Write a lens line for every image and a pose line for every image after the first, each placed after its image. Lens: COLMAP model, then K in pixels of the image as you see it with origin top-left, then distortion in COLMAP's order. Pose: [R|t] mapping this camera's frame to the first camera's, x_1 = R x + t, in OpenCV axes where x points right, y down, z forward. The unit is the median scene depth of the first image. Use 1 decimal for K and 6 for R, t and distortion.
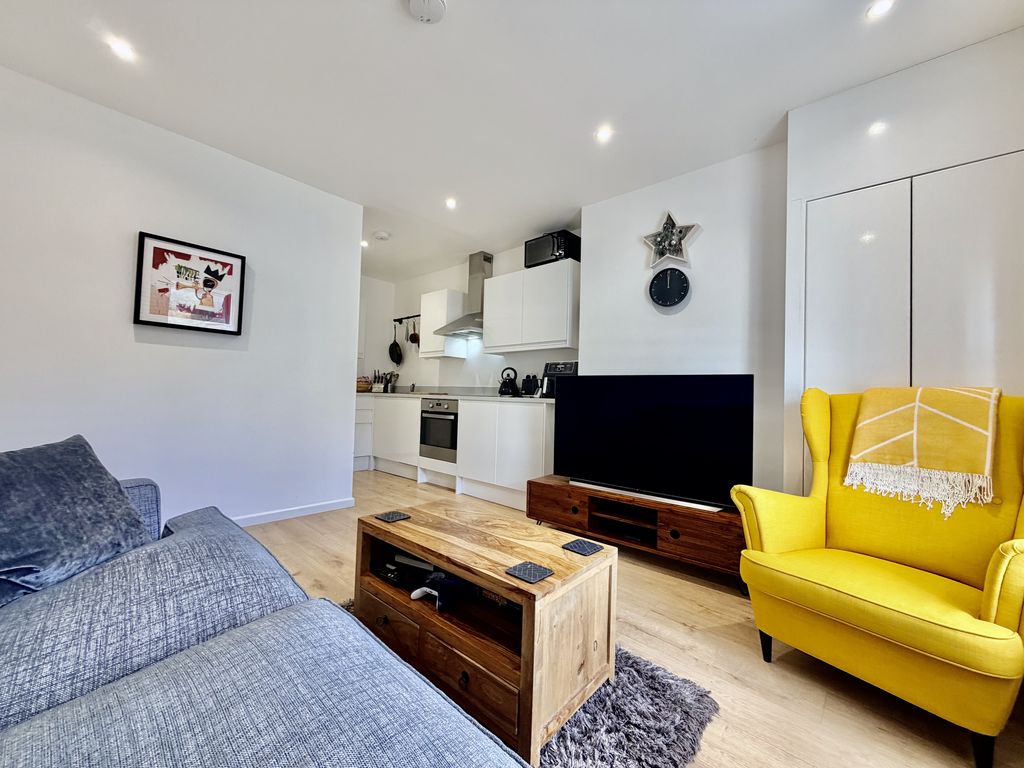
lens RADIAL K [[406.0, 0, 512.3], [0, 406.0, 384.5], [0, 0, 1]] dist [0.001047, 0.000706]
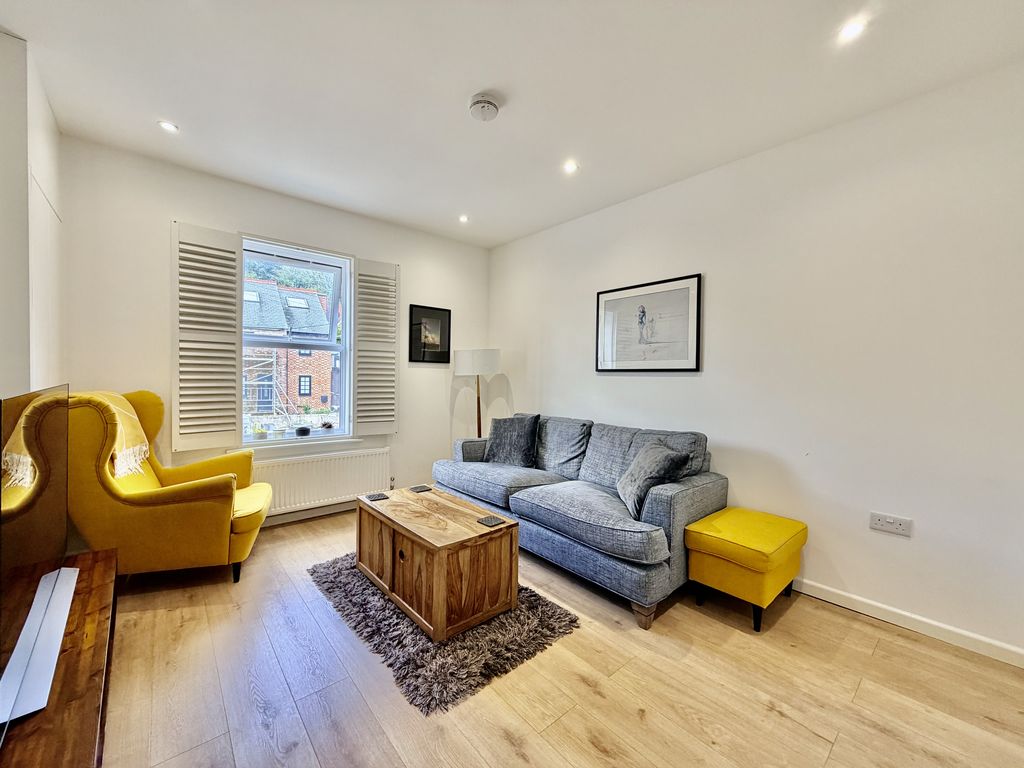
lens RADIAL K [[406.0, 0, 509.0], [0, 406.0, 385.2], [0, 0, 1]] dist [0.001047, 0.000706]
pose [[-0.989815, -0.051595, 0.132681, -0.175967], [-0.051448, 0.998665, 0.004540, -0.033166], [-0.132738, -0.002332, -0.991148, 0.793770]]
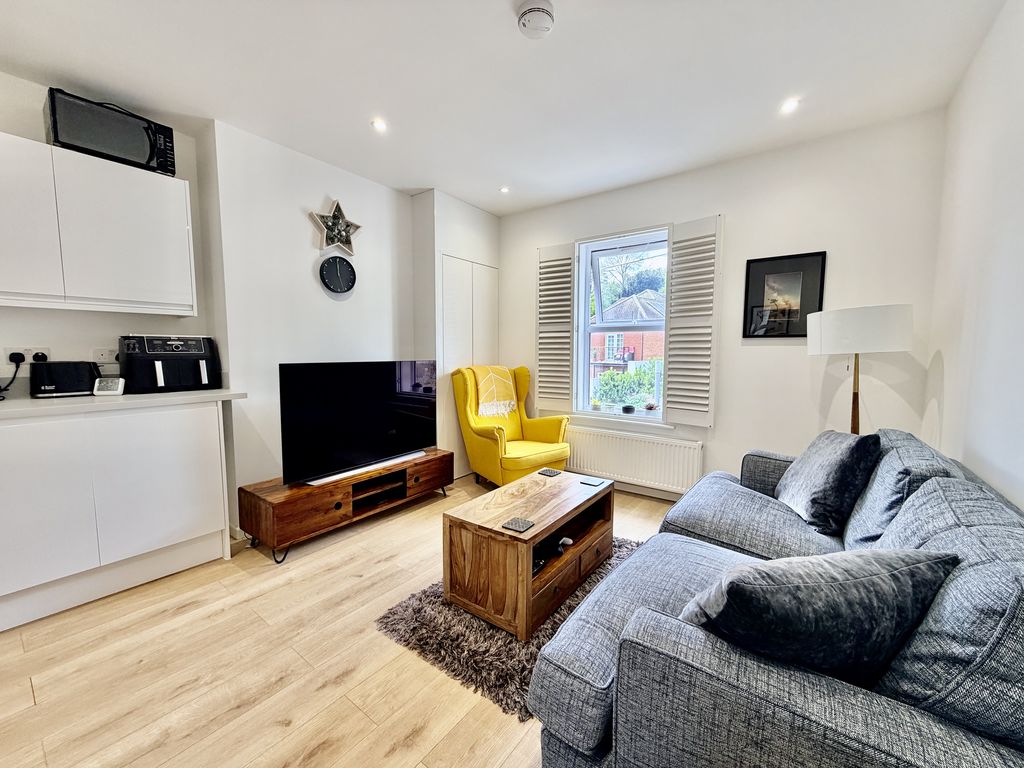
lens RADIAL K [[406.0, 0, 509.1], [0, 406.0, 383.0], [0, 0, 1]] dist [0.001047, 0.000706]
pose [[-0.080276, -0.108941, 0.990802, -0.464059], [-0.031619, 0.993788, 0.106707, -0.053711], [-0.996271, -0.022762, -0.083222, 0.402640]]
